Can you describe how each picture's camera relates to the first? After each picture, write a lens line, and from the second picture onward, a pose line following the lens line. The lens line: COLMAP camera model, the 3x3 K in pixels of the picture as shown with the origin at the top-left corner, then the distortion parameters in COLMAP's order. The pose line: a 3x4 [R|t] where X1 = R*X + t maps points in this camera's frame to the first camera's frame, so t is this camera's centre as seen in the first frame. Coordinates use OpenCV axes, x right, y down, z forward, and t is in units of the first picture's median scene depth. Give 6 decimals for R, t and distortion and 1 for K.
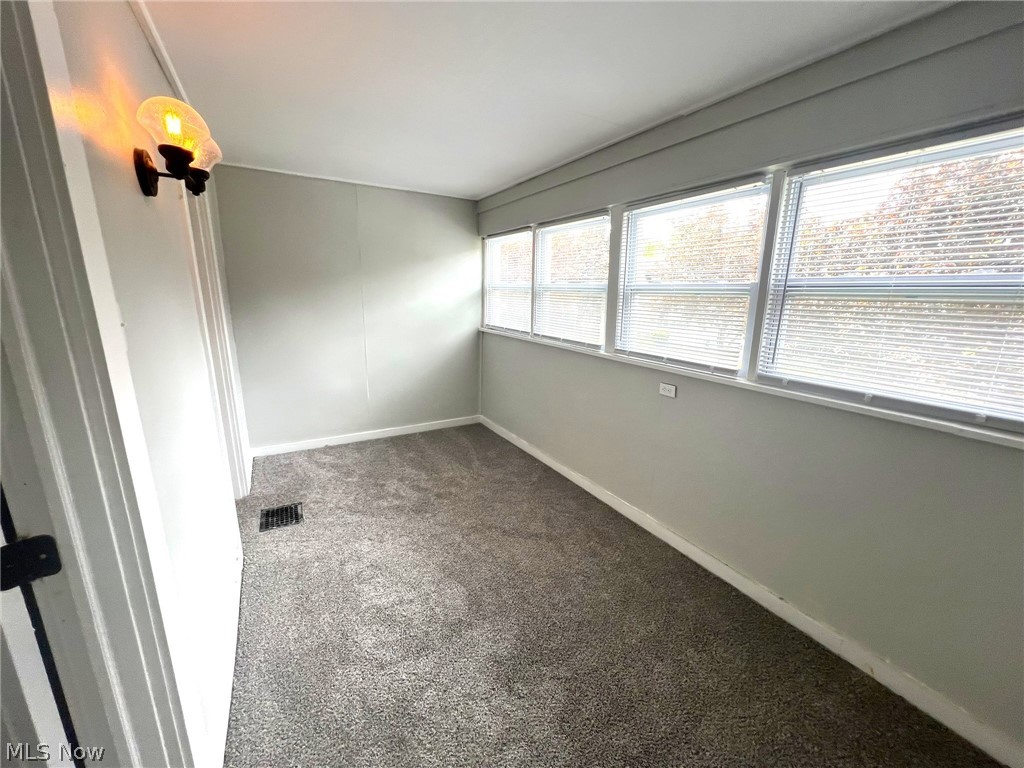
lens RADIAL K [[414.1, 0, 519.3], [0, 414.1, 383.2], [0, 0, 1]] dist [0.000077, 0.000019]
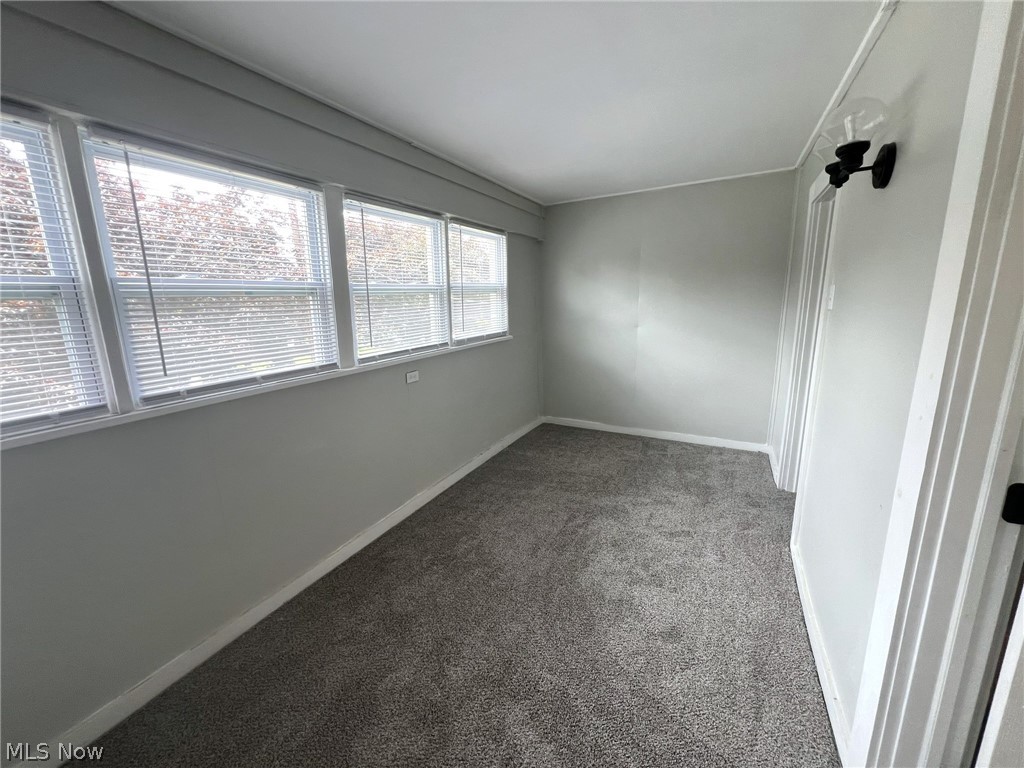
lens RADIAL K [[414.1, 0, 519.7], [0, 414.1, 380.1], [0, 0, 1]] dist [0.000077, 0.000019]
pose [[-0.544180, -0.179386, 0.819566, -0.691888], [0.192616, 0.924066, 0.330153, -0.276501], [-0.816558, 0.337525, -0.468305, 1.209691]]
